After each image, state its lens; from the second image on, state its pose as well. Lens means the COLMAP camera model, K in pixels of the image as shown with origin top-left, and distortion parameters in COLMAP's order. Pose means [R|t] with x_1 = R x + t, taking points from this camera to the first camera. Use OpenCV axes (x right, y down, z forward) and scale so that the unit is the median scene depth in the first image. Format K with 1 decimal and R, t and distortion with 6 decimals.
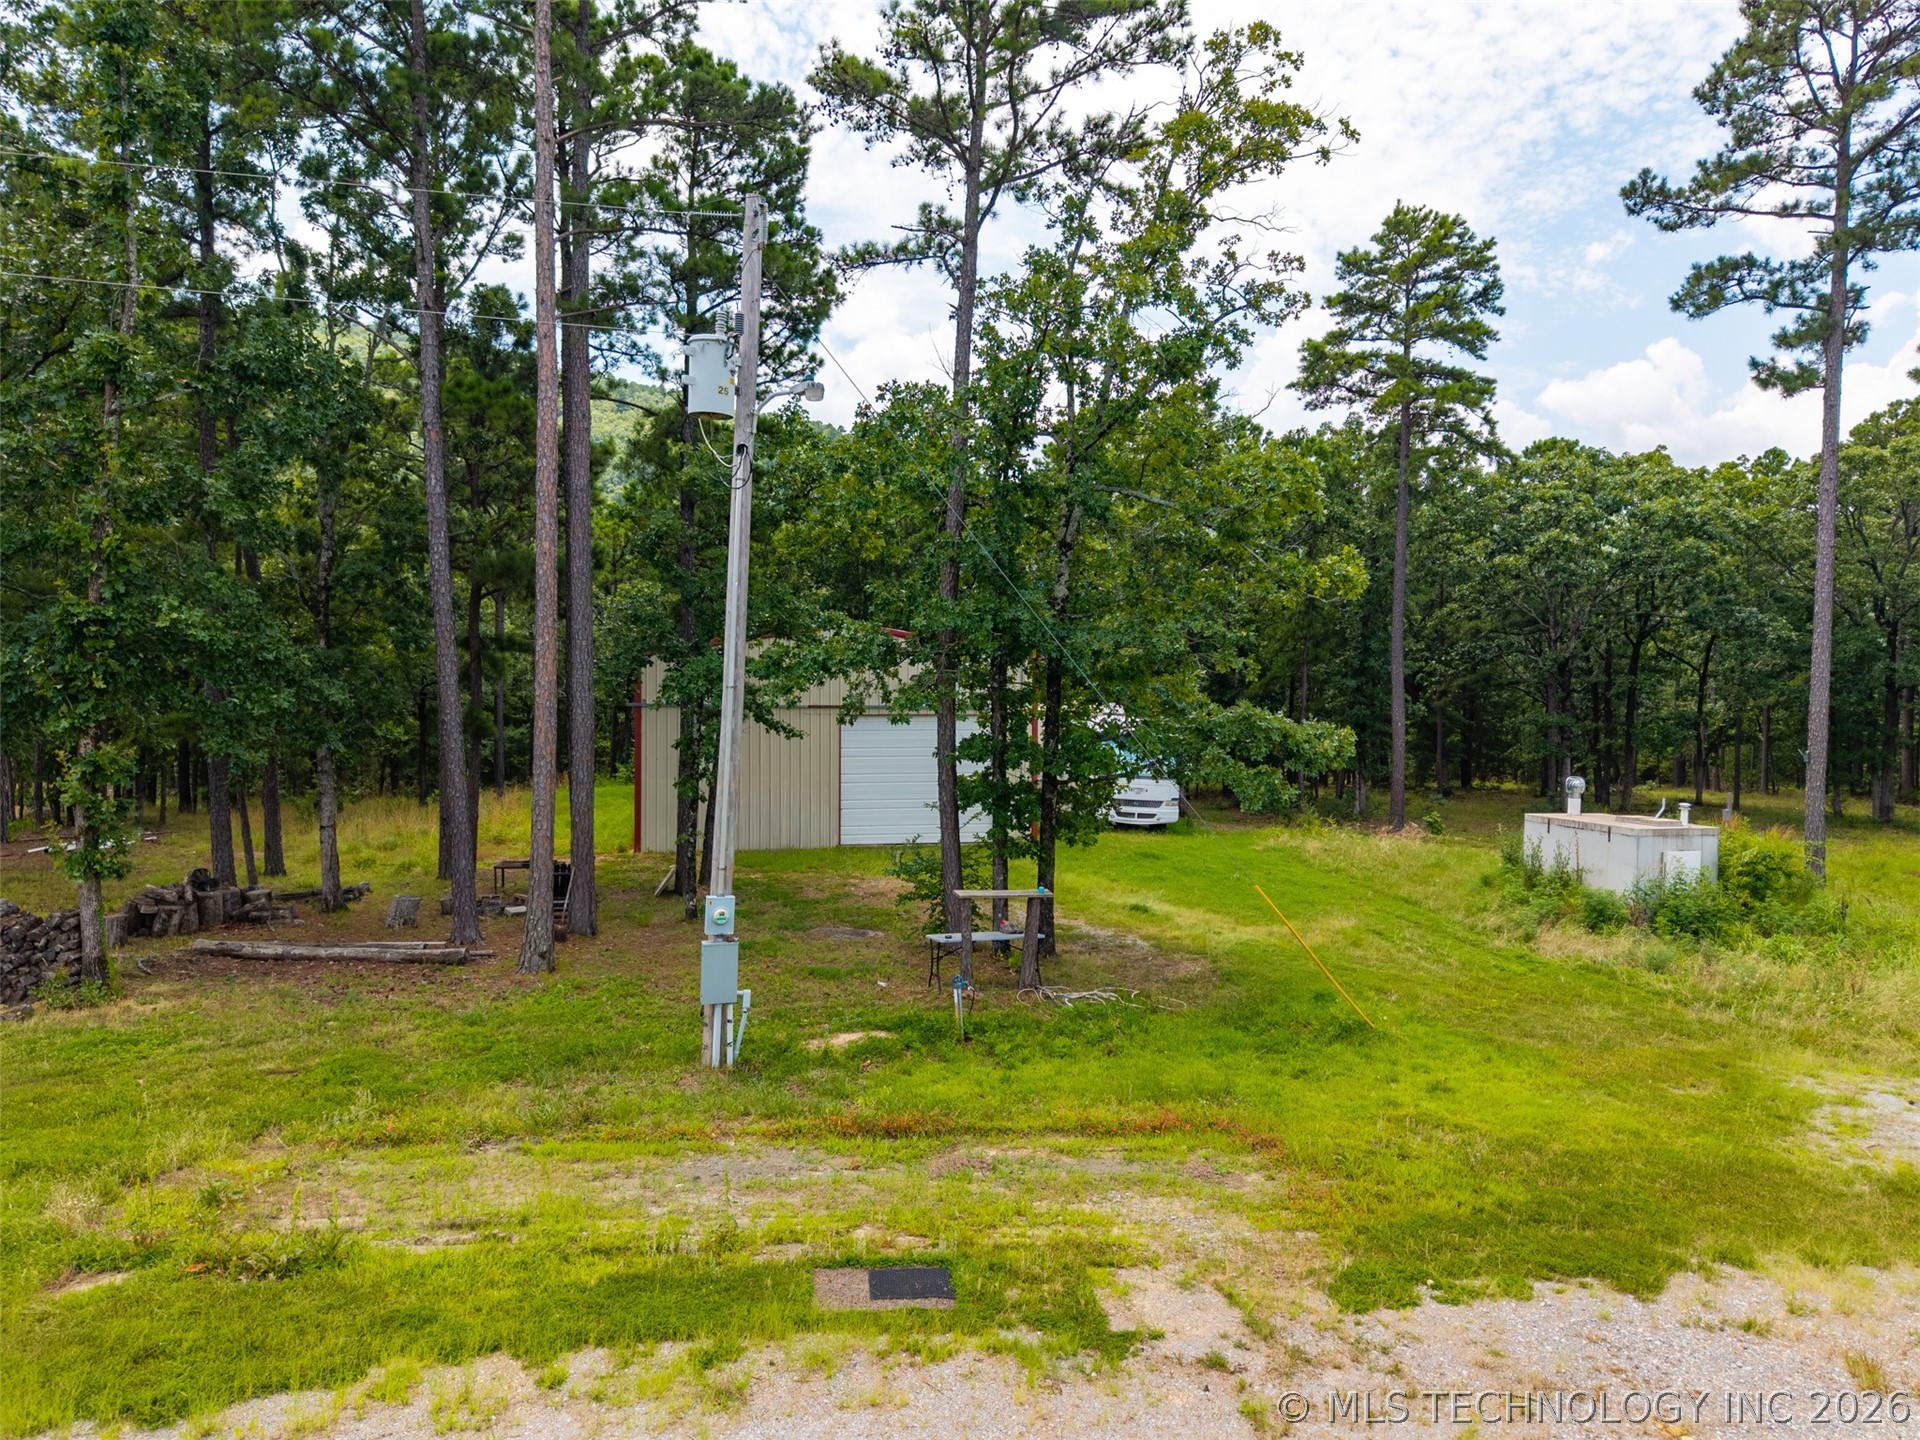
lens RADIAL K [[1279.2, 0, 964.1], [0, 1279.2, 733.6], [0, 0, 1]] dist [0.029690, -0.039126]
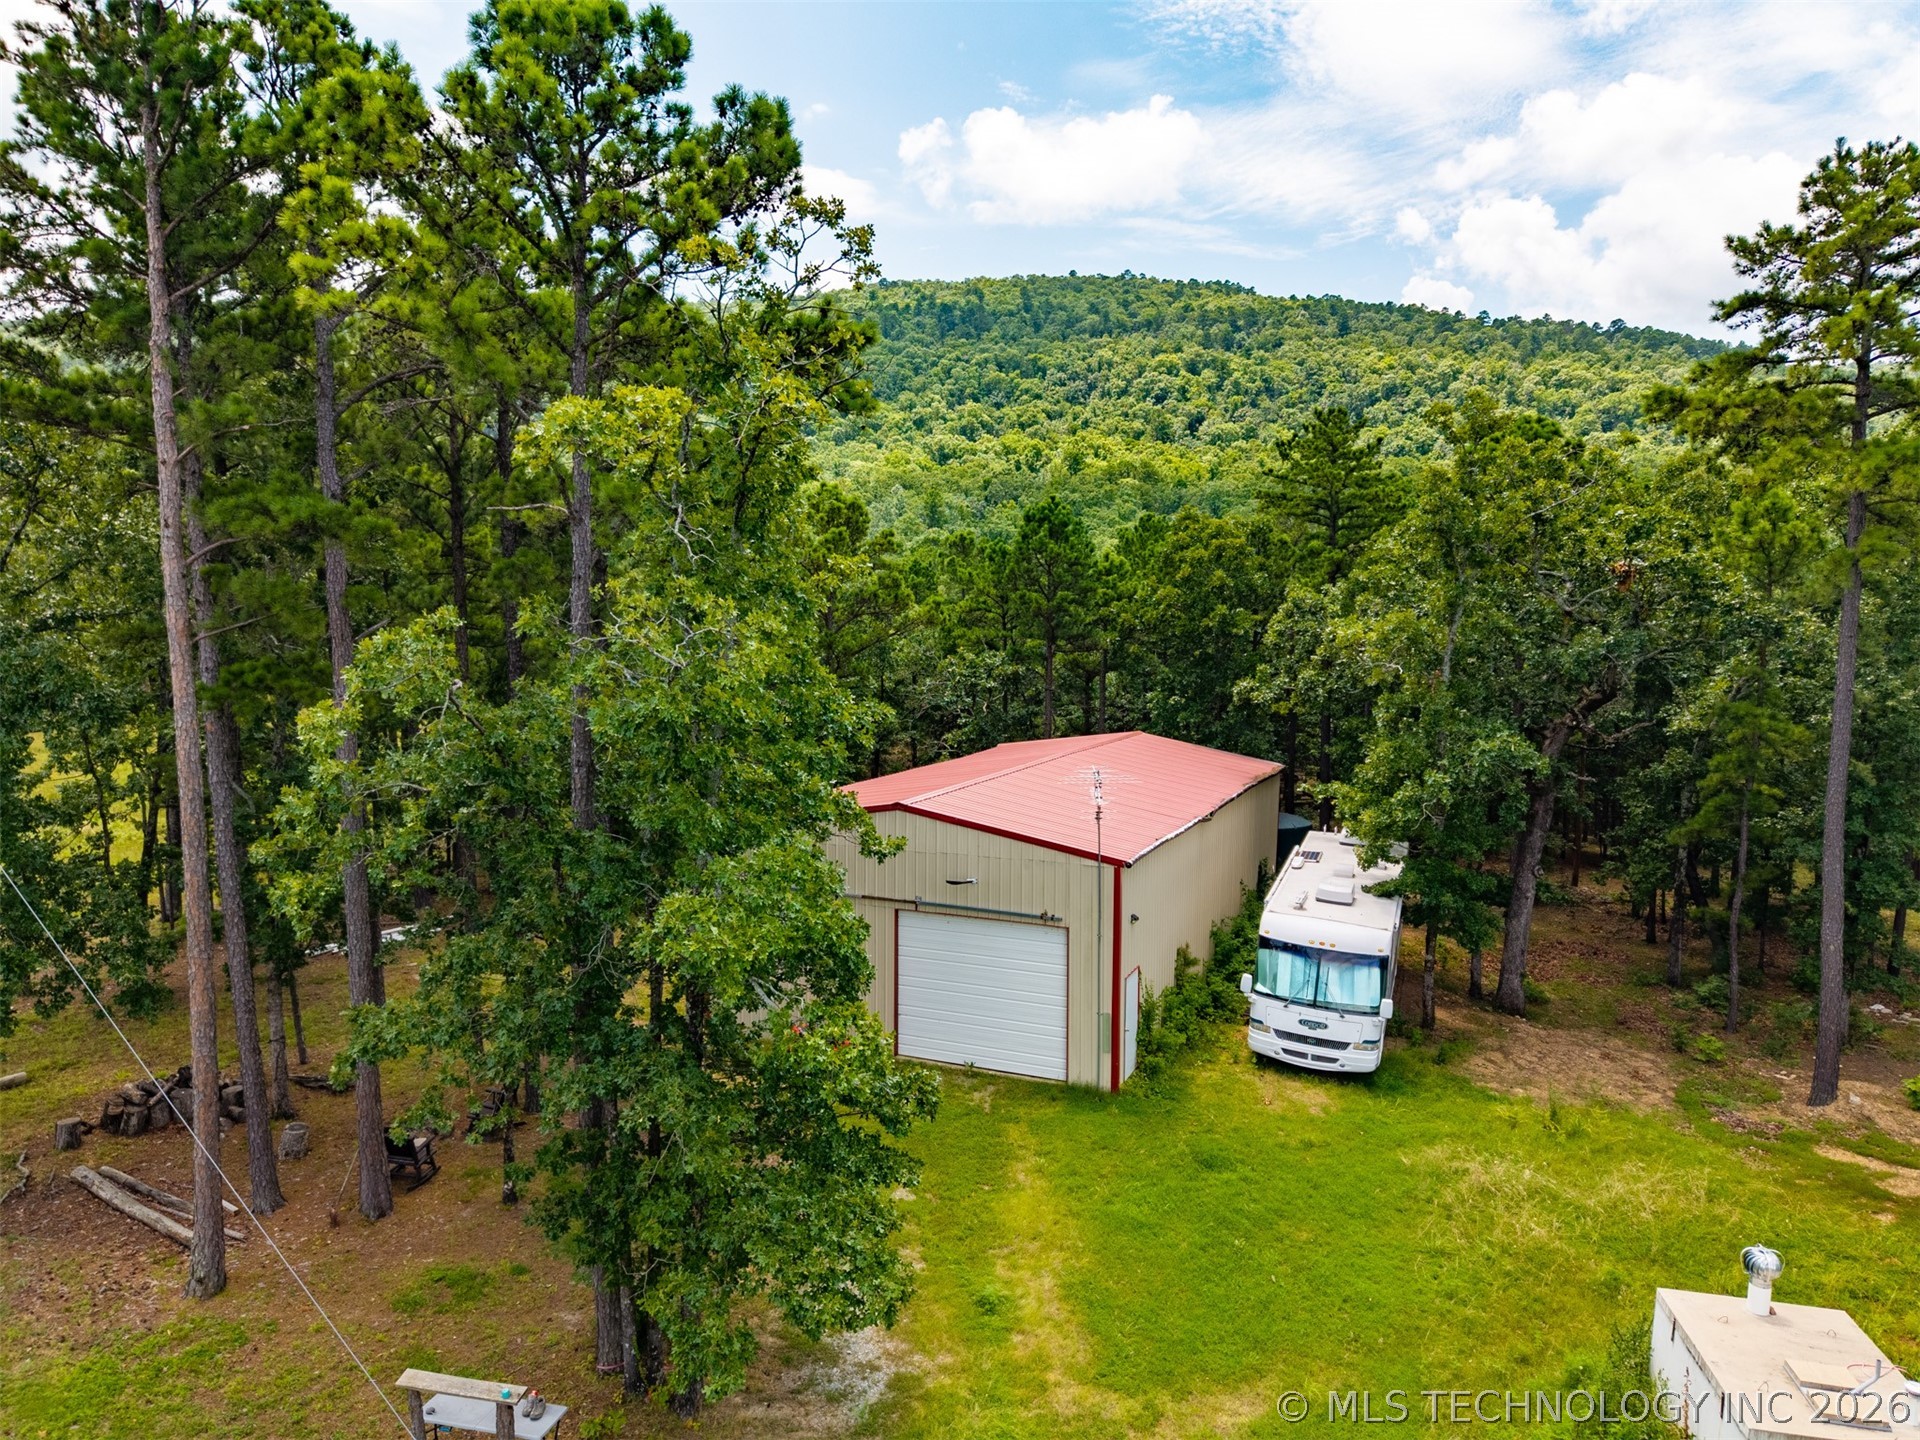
lens RADIAL K [[1283.3, 0, 969.0], [0, 1283.3, 752.3], [0, 0, 1]] dist [0.073454, -0.101121]
pose [[0.853759, 0.062011, -0.516962, 0.964832], [-0.026238, 0.996745, 0.076230, -0.470357], [0.520007, -0.051518, 0.852607, 0.693738]]
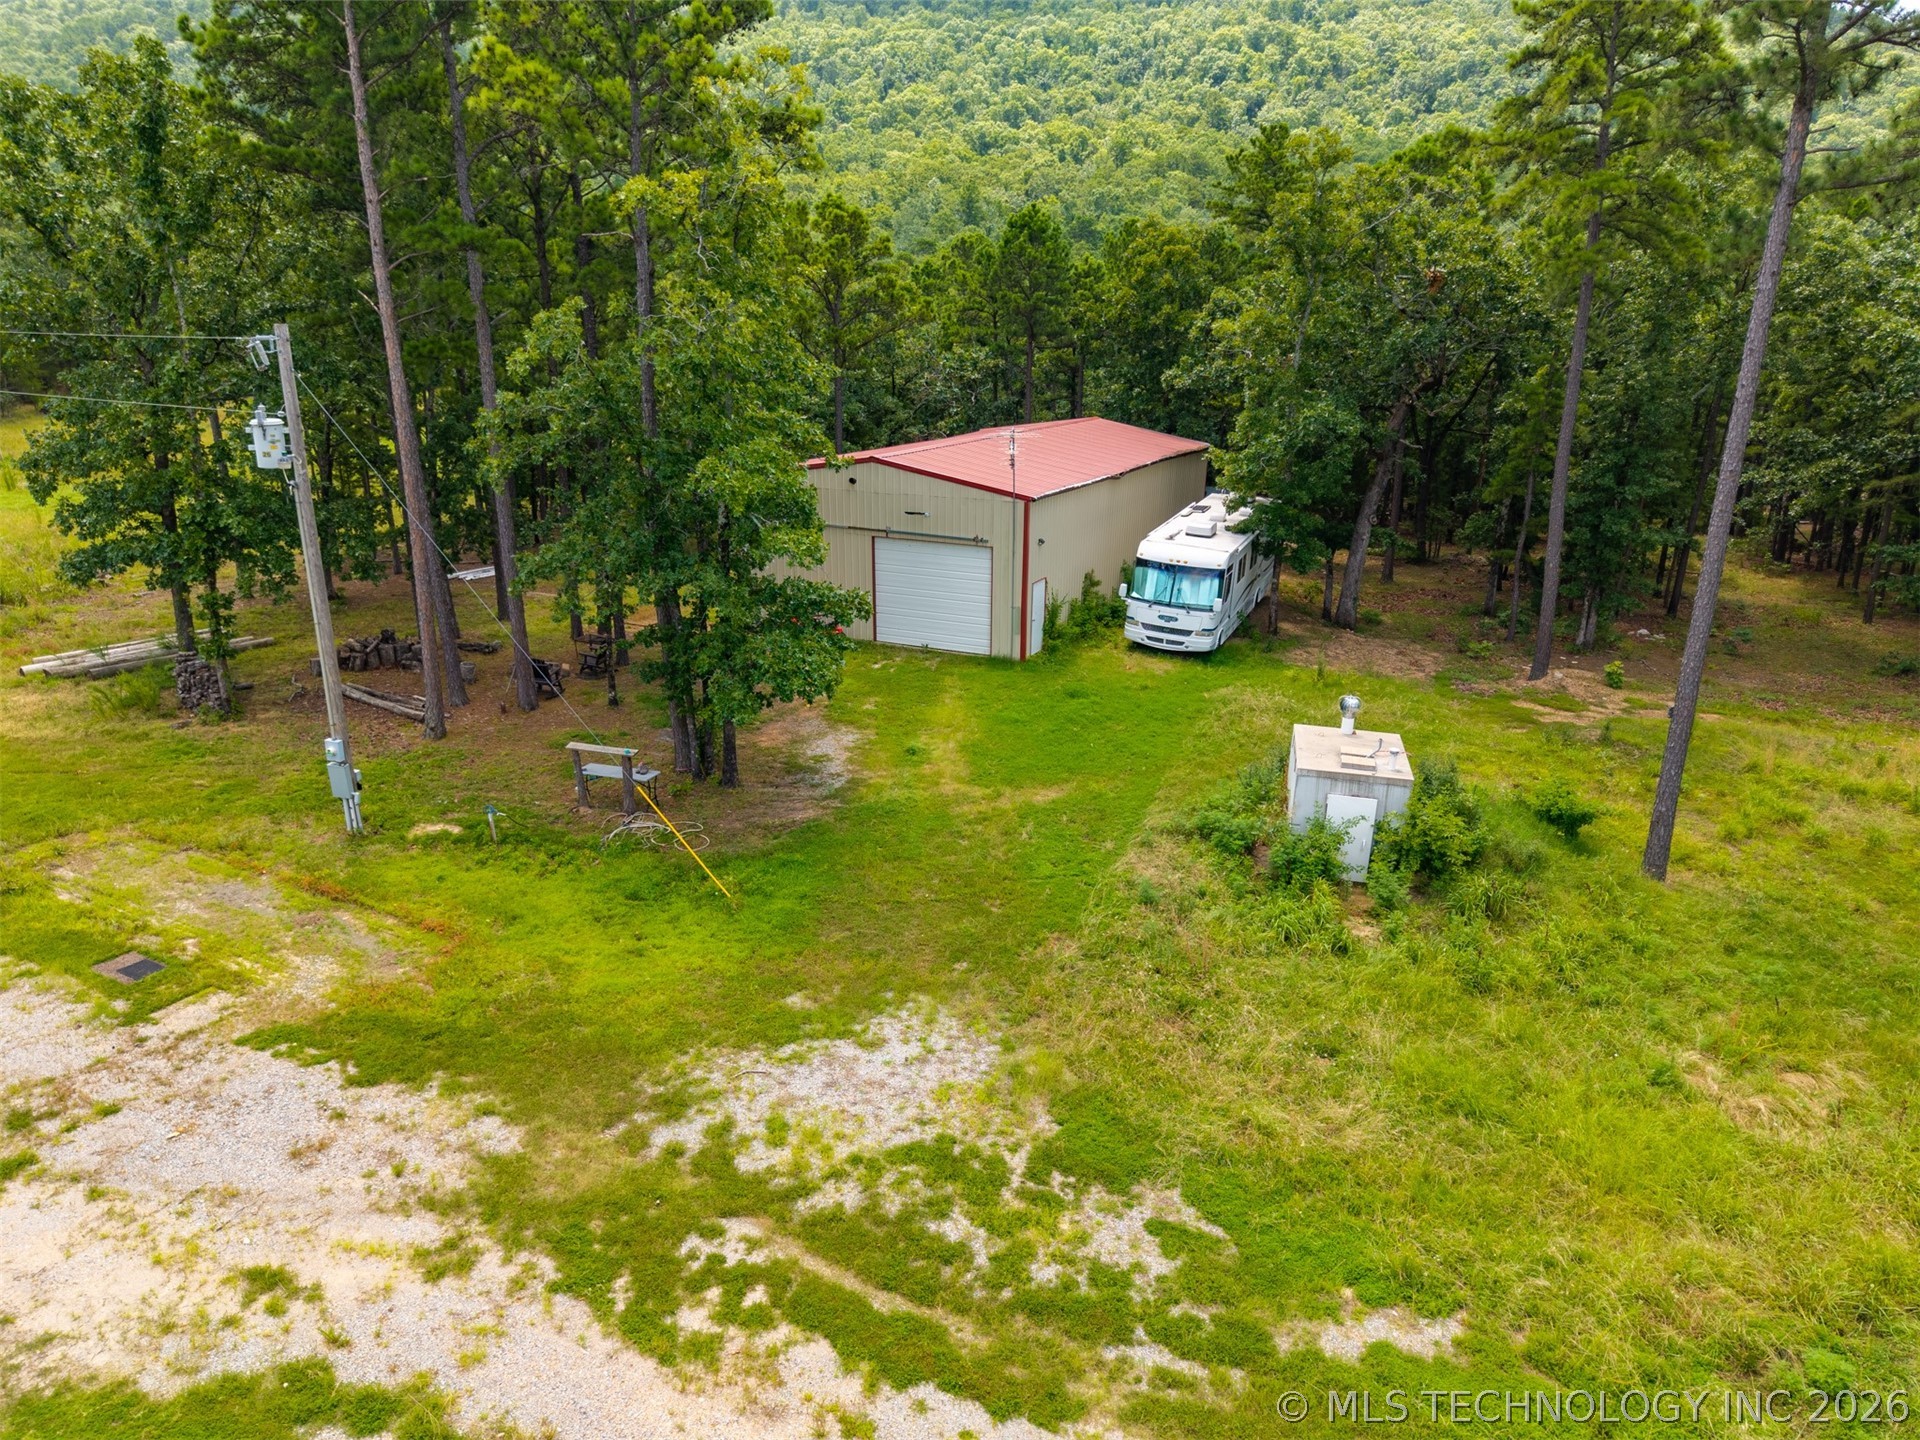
lens RADIAL K [[1279.2, 0, 964.1], [0, 1279.2, 733.6], [0, 0, 1]] dist [0.029690, -0.039126]
pose [[0.833585, 0.177703, -0.523028, 1.573952], [-0.030000, 0.960009, 0.278357, -0.427866], [0.551576, -0.216343, 0.805580, 0.087794]]
